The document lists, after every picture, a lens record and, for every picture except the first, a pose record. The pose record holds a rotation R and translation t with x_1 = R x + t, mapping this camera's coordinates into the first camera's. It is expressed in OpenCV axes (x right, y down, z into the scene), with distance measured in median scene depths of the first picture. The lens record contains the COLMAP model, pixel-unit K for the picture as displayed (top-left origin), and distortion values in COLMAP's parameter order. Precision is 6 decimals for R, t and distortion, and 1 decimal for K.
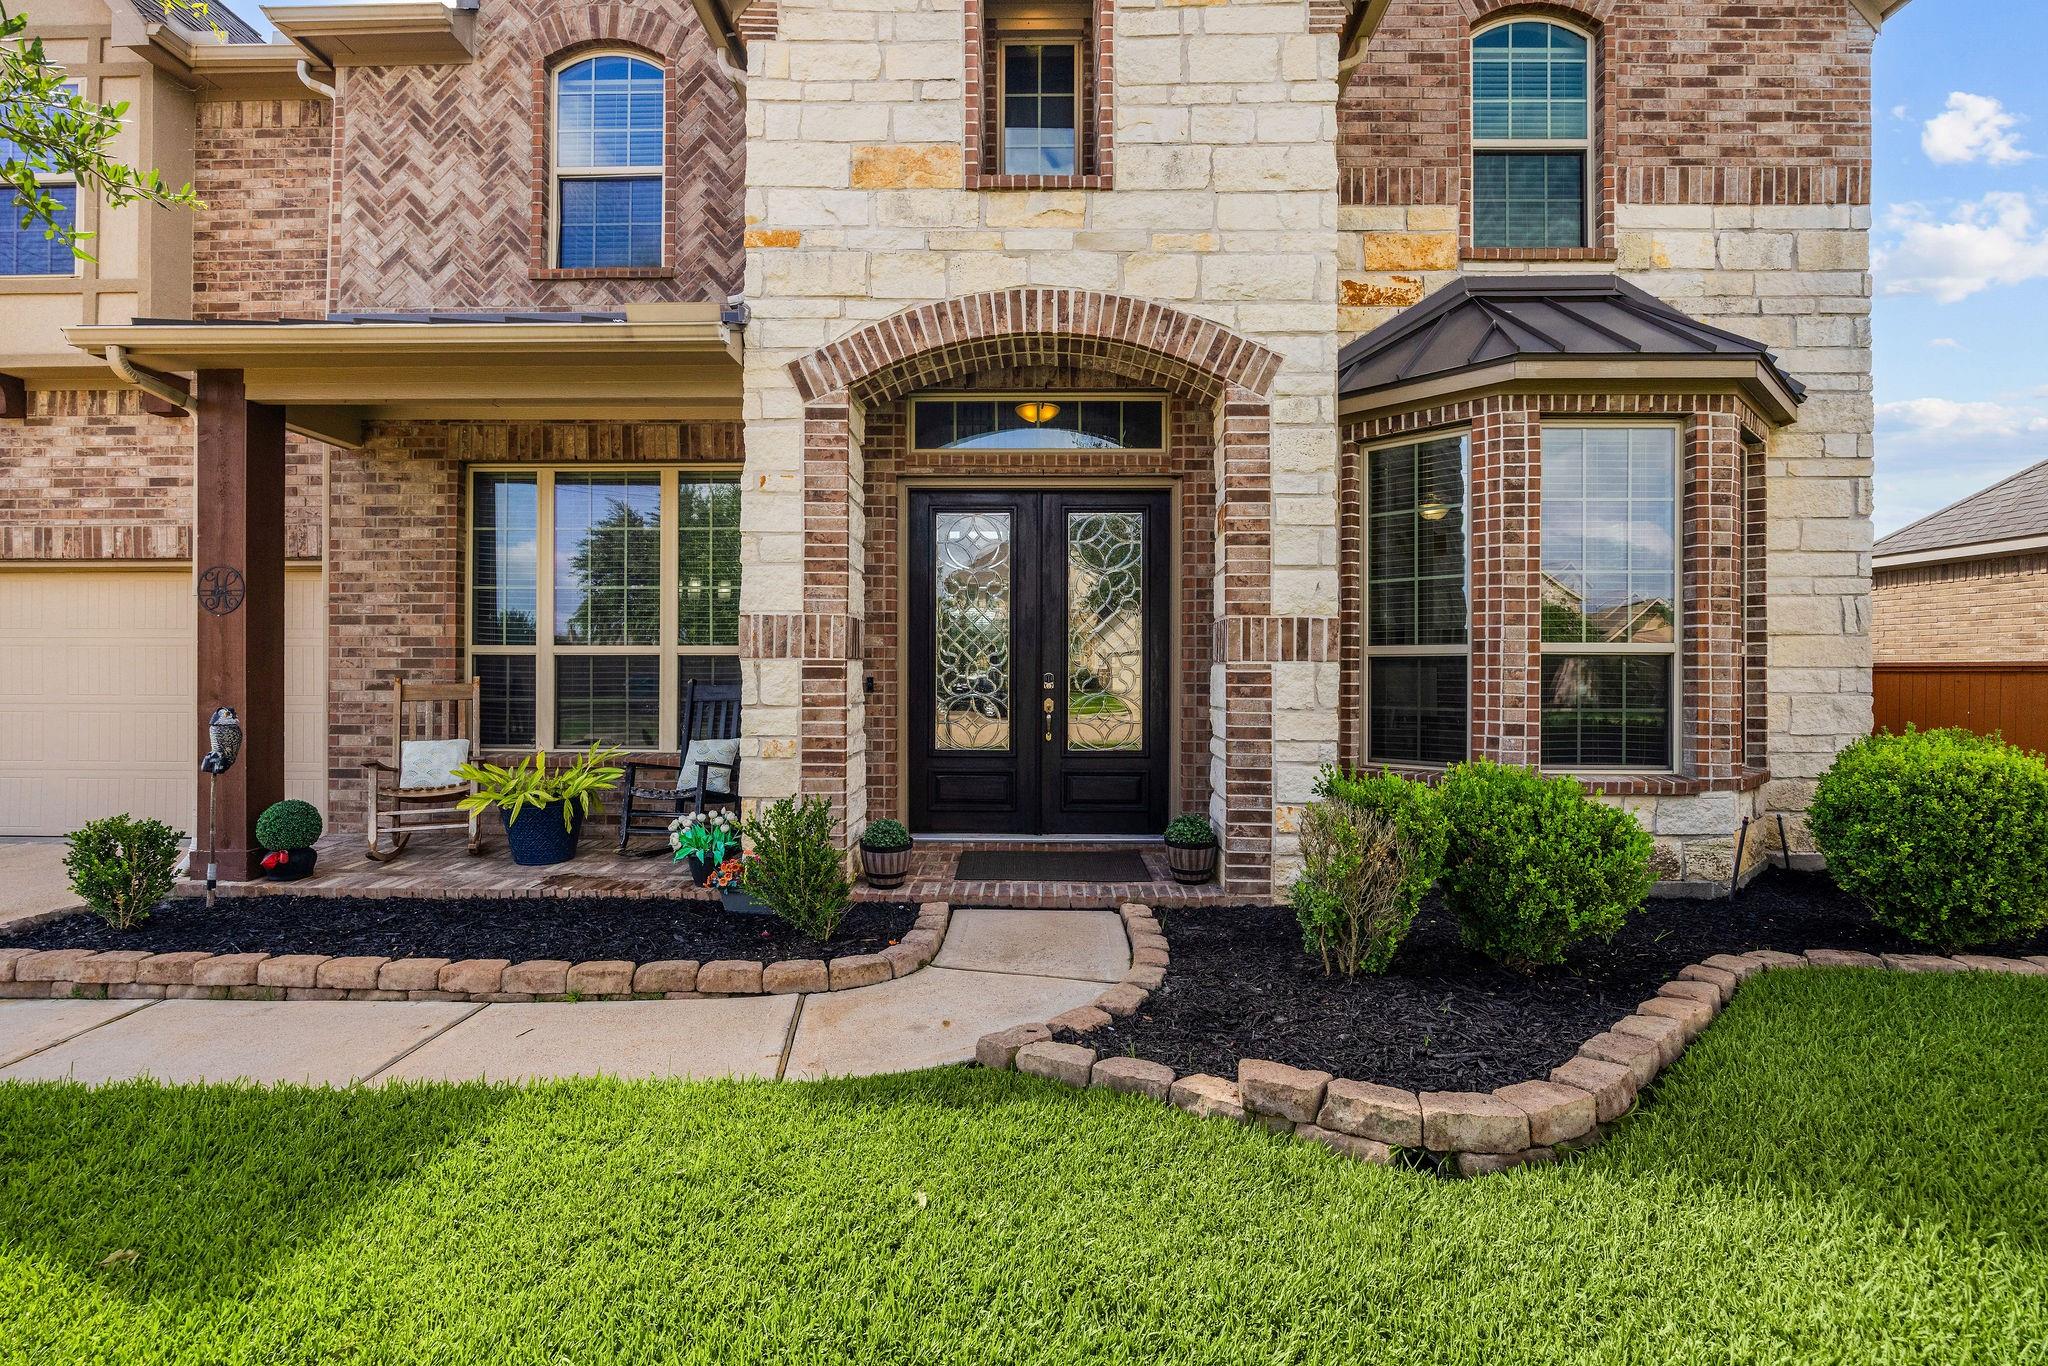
lens RADIAL K [[1007.3, 0, 1005.8], [0, 1007.3, 688.5], [0, 0, 1]] dist [-0.003908, -0.000689]
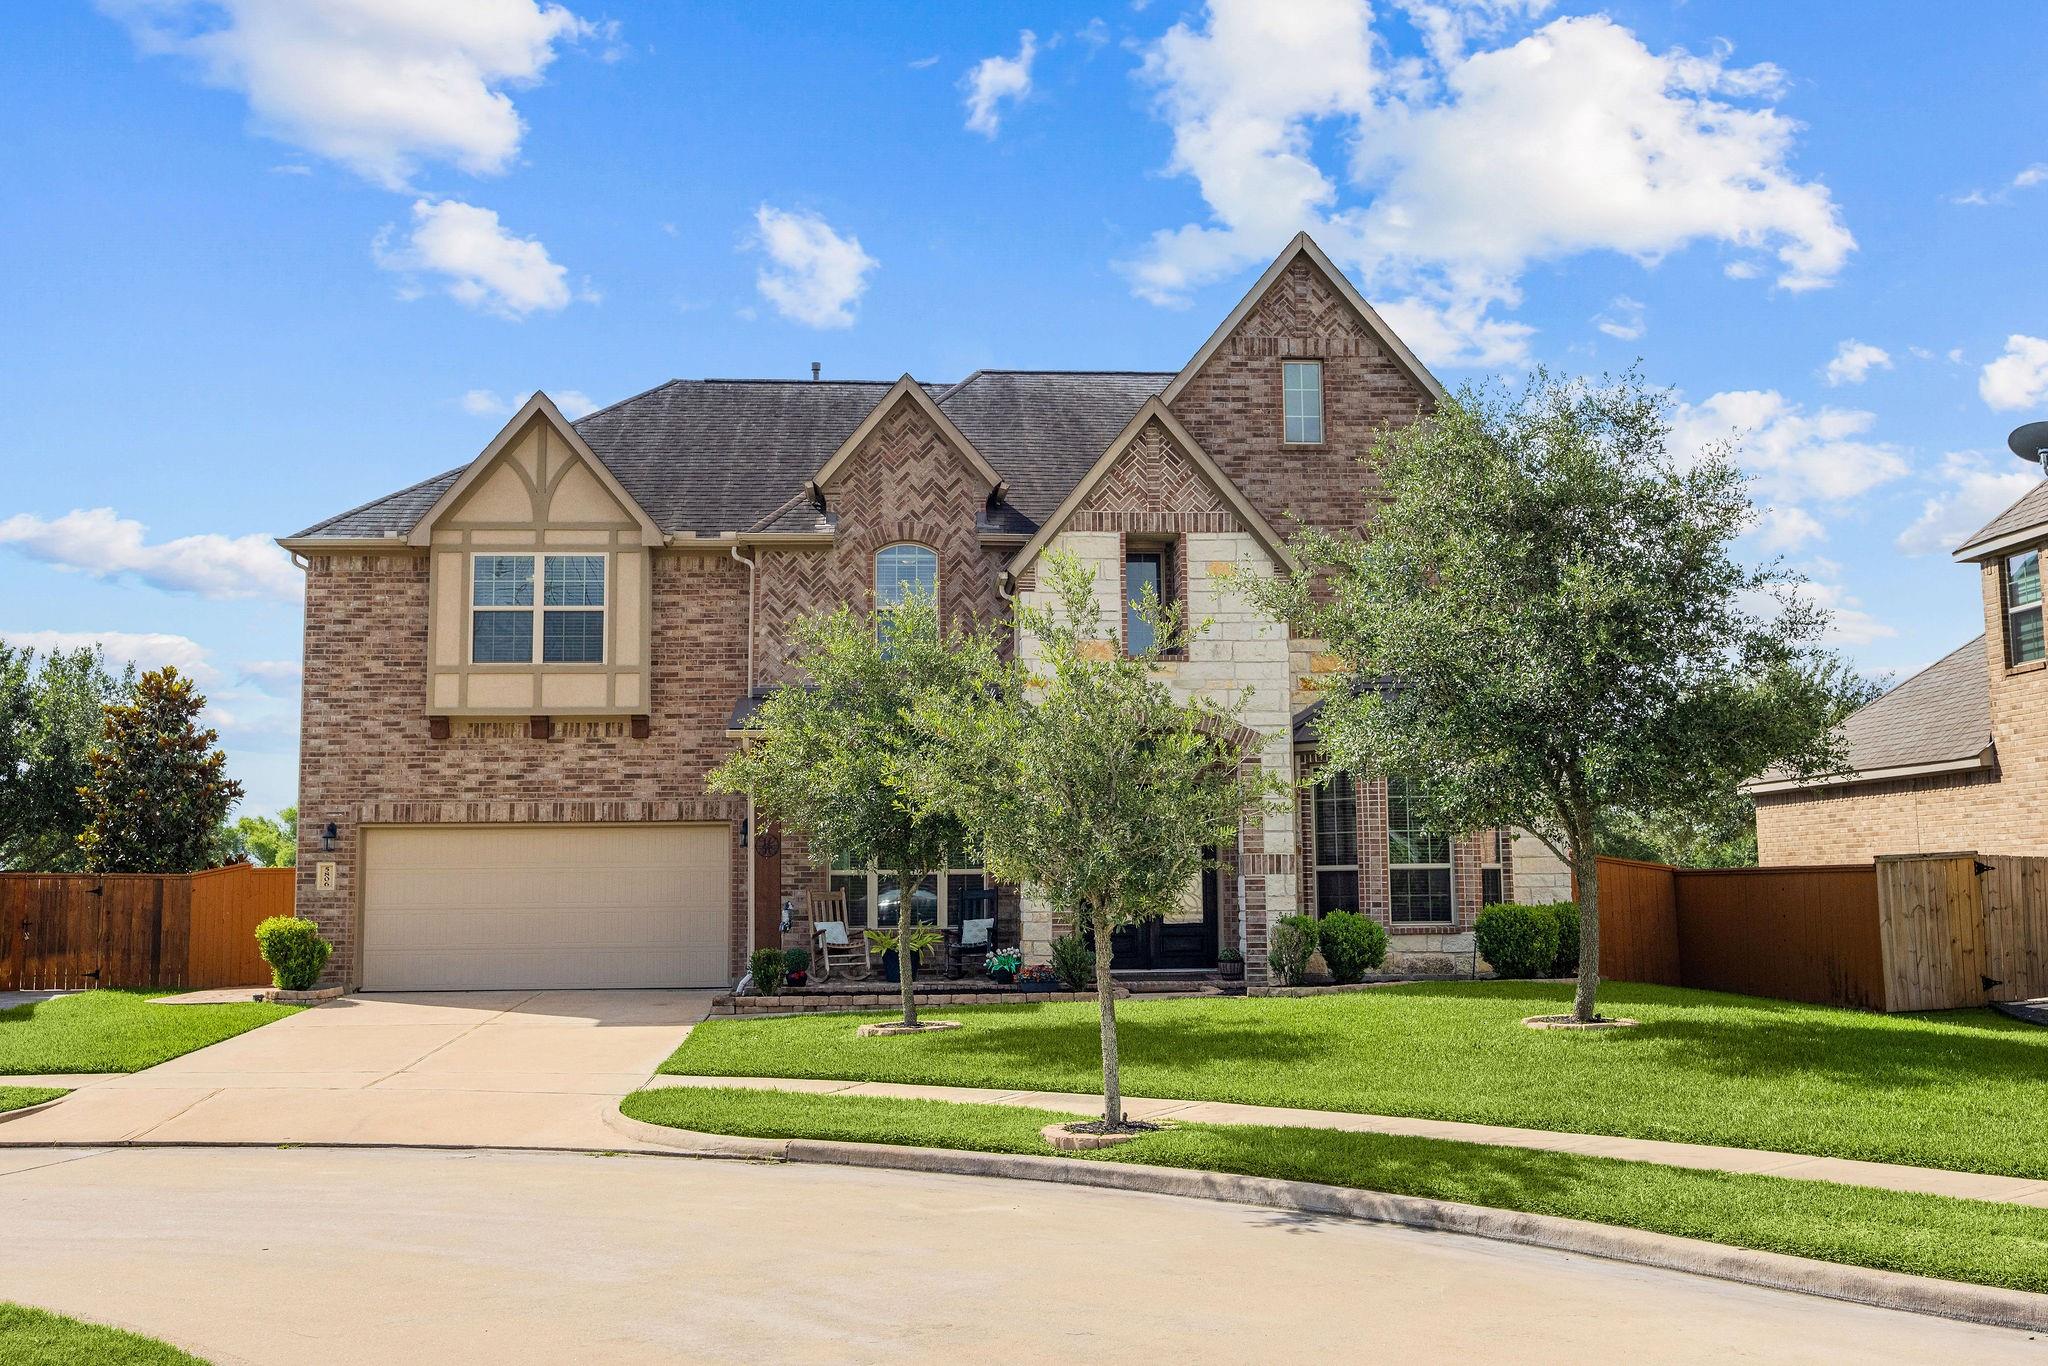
lens RADIAL K [[2124.0, 0, 1028.2], [0, 2124.0, 691.8], [0, 0, 1]] dist [0.014286, 0.000000]
pose [[0.994800, -0.003427, 0.101792, -0.570459], [0.014454, 0.994069, -0.107790, 0.054556], [-0.100819, 0.108701, 0.988949, -2.830071]]
